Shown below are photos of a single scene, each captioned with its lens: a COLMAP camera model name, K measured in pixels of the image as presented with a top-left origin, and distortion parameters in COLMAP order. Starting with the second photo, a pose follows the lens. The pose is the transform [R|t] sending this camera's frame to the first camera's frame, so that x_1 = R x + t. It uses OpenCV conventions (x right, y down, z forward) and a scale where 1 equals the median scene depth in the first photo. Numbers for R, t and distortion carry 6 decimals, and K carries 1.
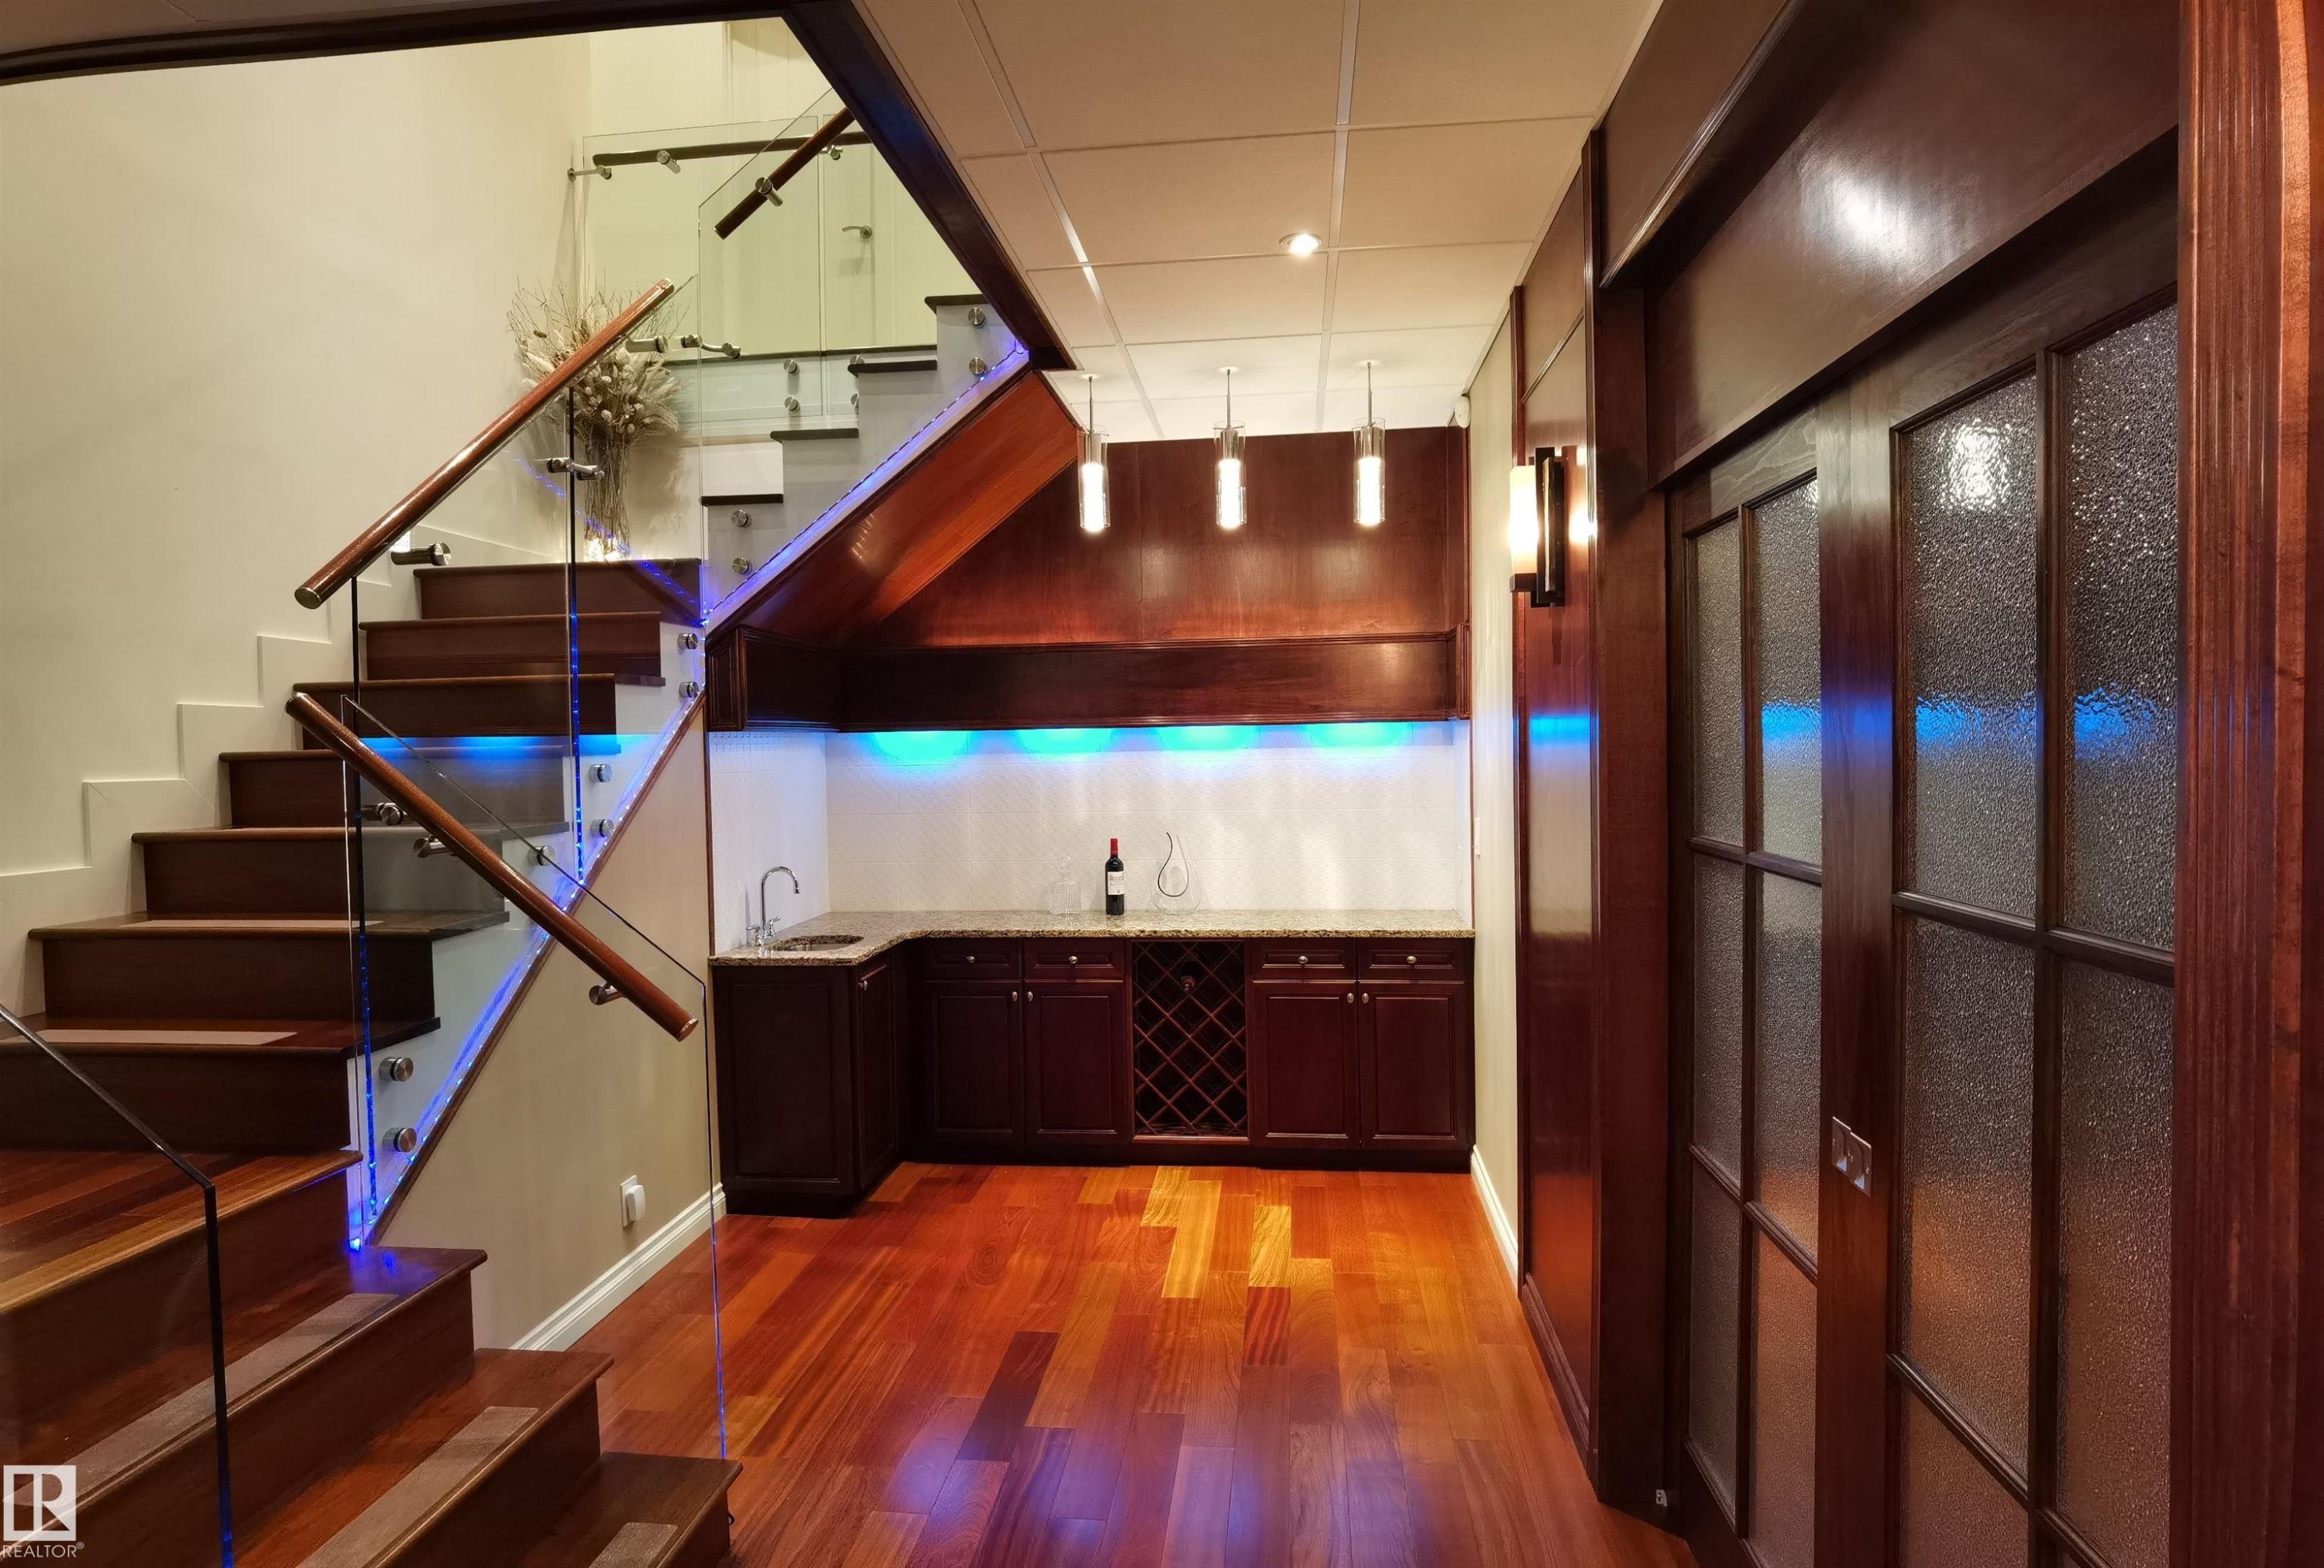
lens RADIAL K [[1224.4, 0, 1162.0], [0, 1224.4, 784.0], [0, 0, 1]] dist [-0.076476, 0.045479]
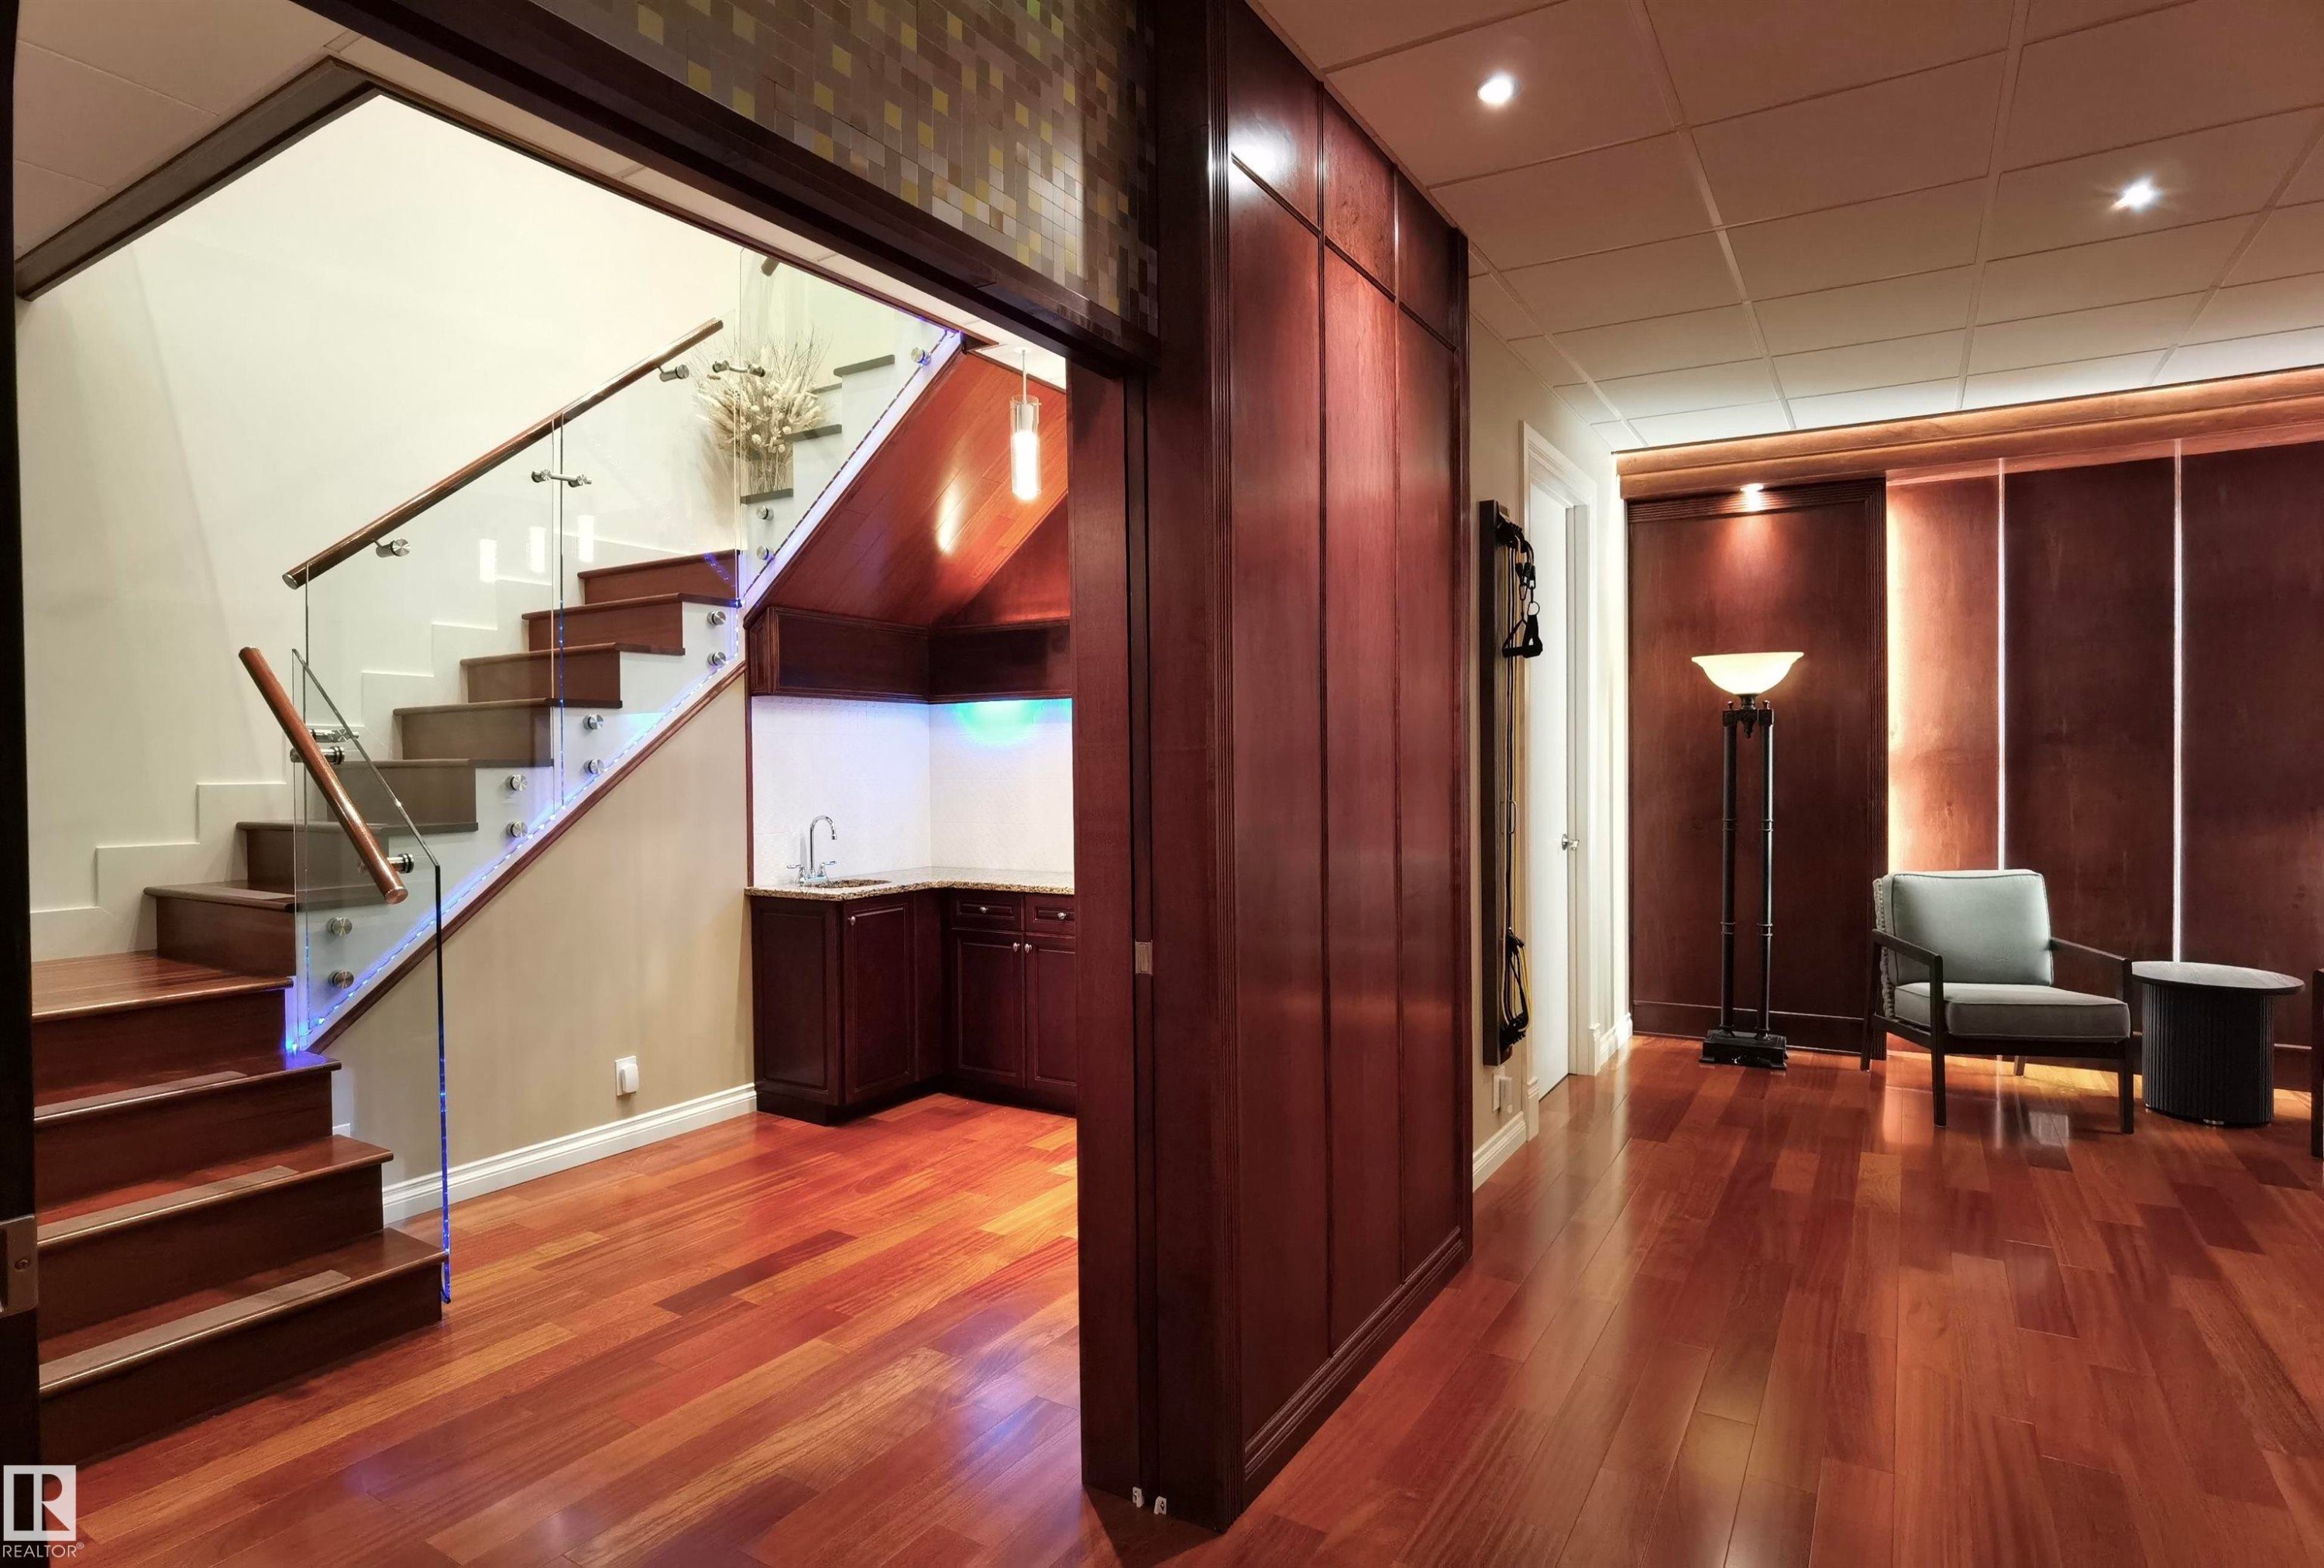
lens RADIAL K [[1224.4, 0, 1162.0], [0, 1224.4, 784.0], [0, 0, 1]] dist [-0.076476, 0.045479]
pose [[0.901742, 0.017409, -0.431924, 0.512169], [-0.021611, 0.999755, -0.004821, 0.040080], [0.431735, 0.013681, 0.901897, 0.113557]]
